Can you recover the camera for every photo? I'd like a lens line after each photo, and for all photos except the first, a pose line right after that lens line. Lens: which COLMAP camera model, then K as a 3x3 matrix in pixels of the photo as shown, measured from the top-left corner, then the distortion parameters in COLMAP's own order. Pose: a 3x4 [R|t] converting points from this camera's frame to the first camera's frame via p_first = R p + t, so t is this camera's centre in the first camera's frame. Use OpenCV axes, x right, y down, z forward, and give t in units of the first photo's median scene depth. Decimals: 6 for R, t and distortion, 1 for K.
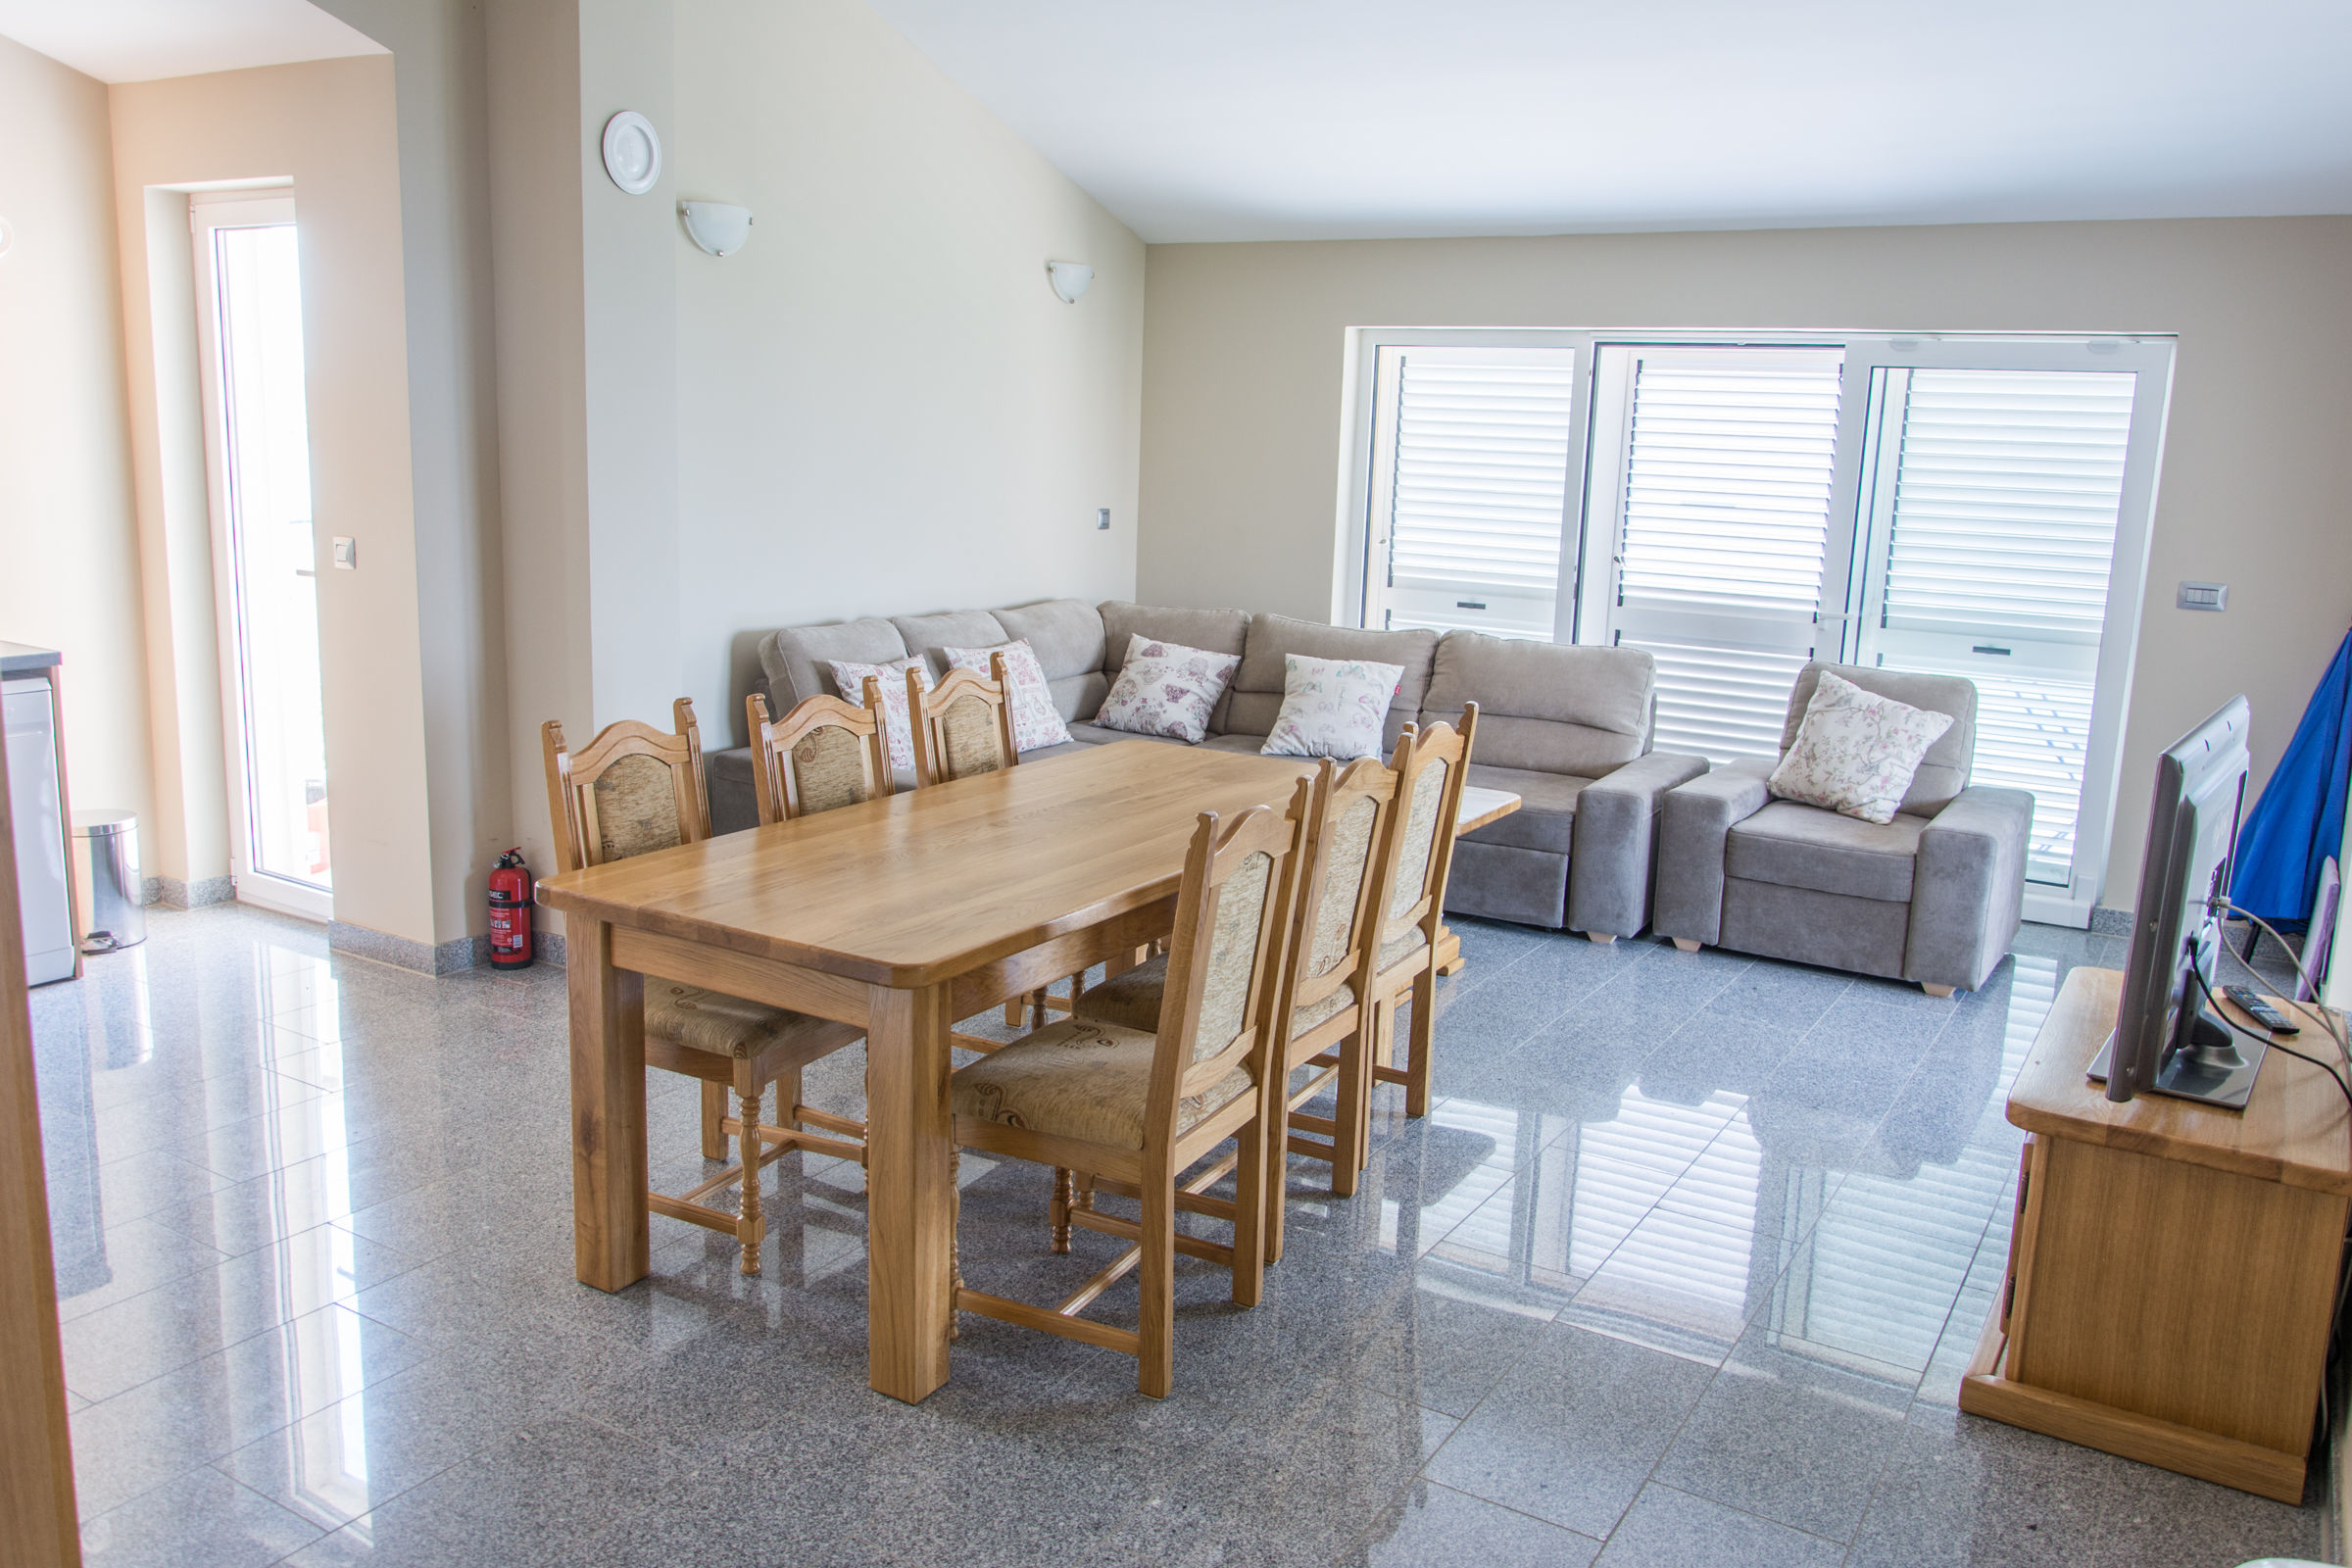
lens RADIAL K [[1773.1, 0, 1176.0], [0, 1773.1, 784.0], [0, 0, 1]] dist [-0.012566, 0.005319]
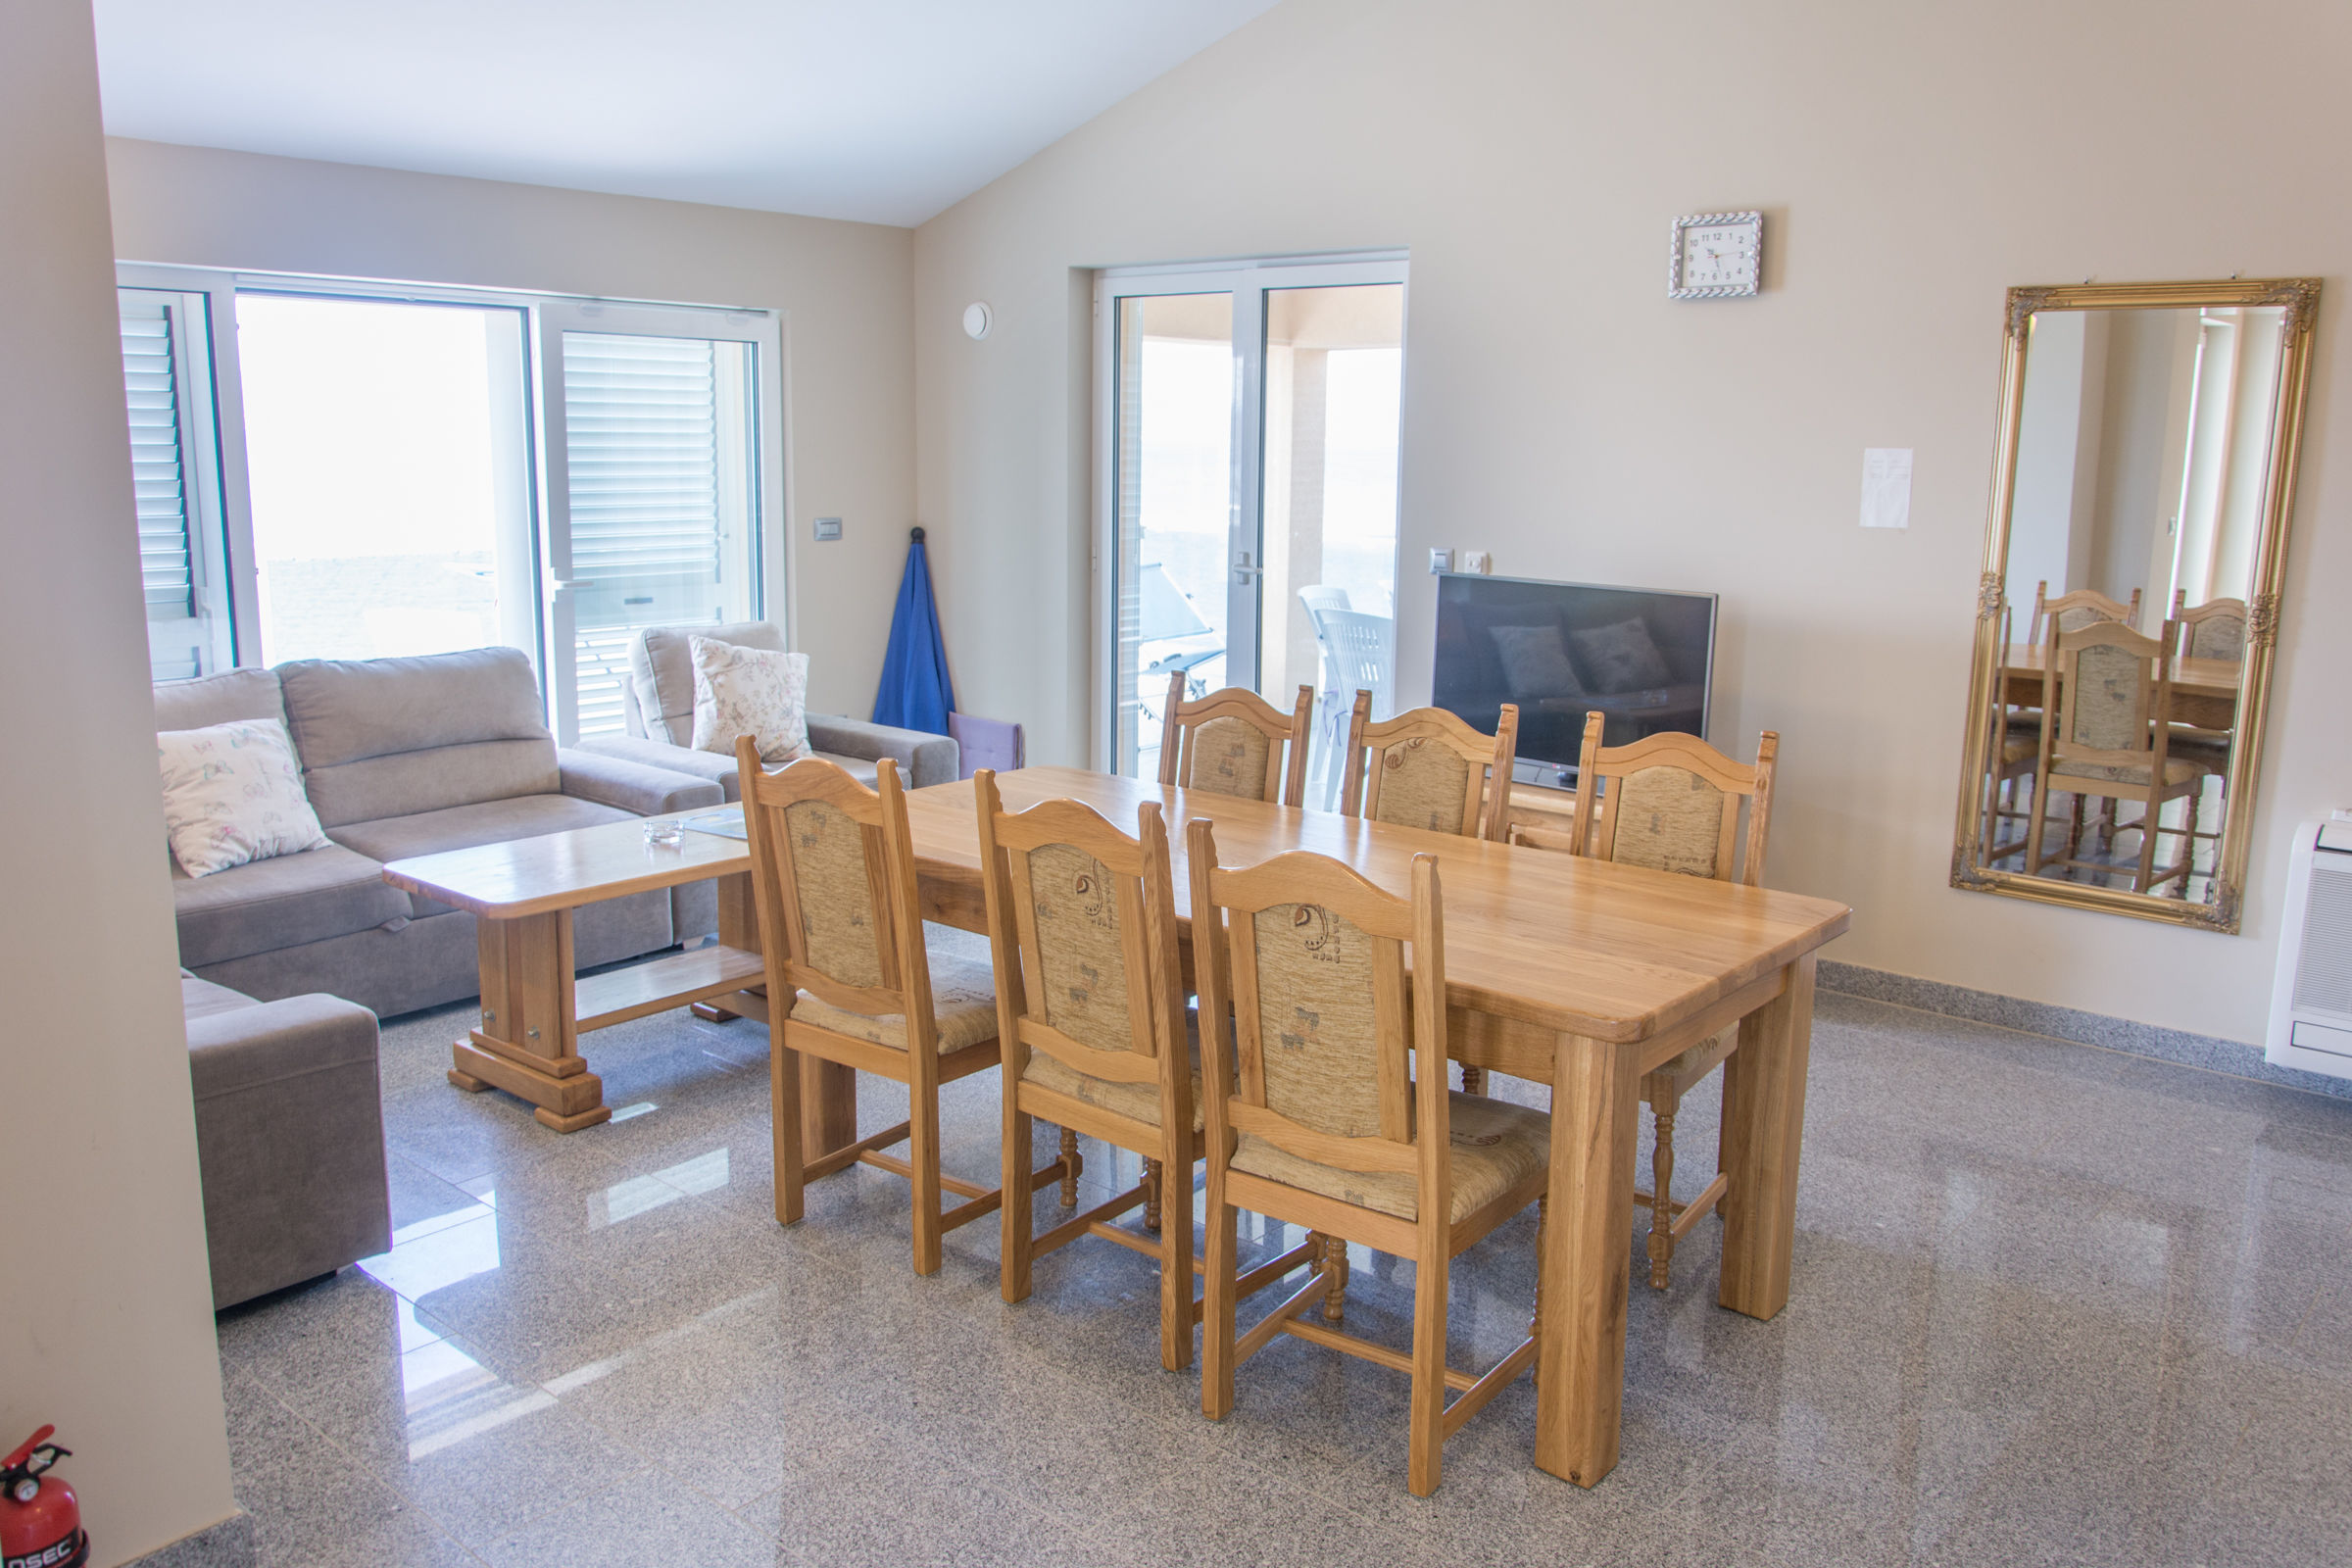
lens RADIAL K [[1773.1, 0, 1176.0], [0, 1773.1, 784.0], [0, 0, 1]] dist [-0.012566, 0.005319]
pose [[0.158812, -0.220419, 0.962390, -0.652548], [0.179473, 0.964965, 0.191393, -0.129877], [-0.970859, 0.142328, 0.192808, 0.559509]]
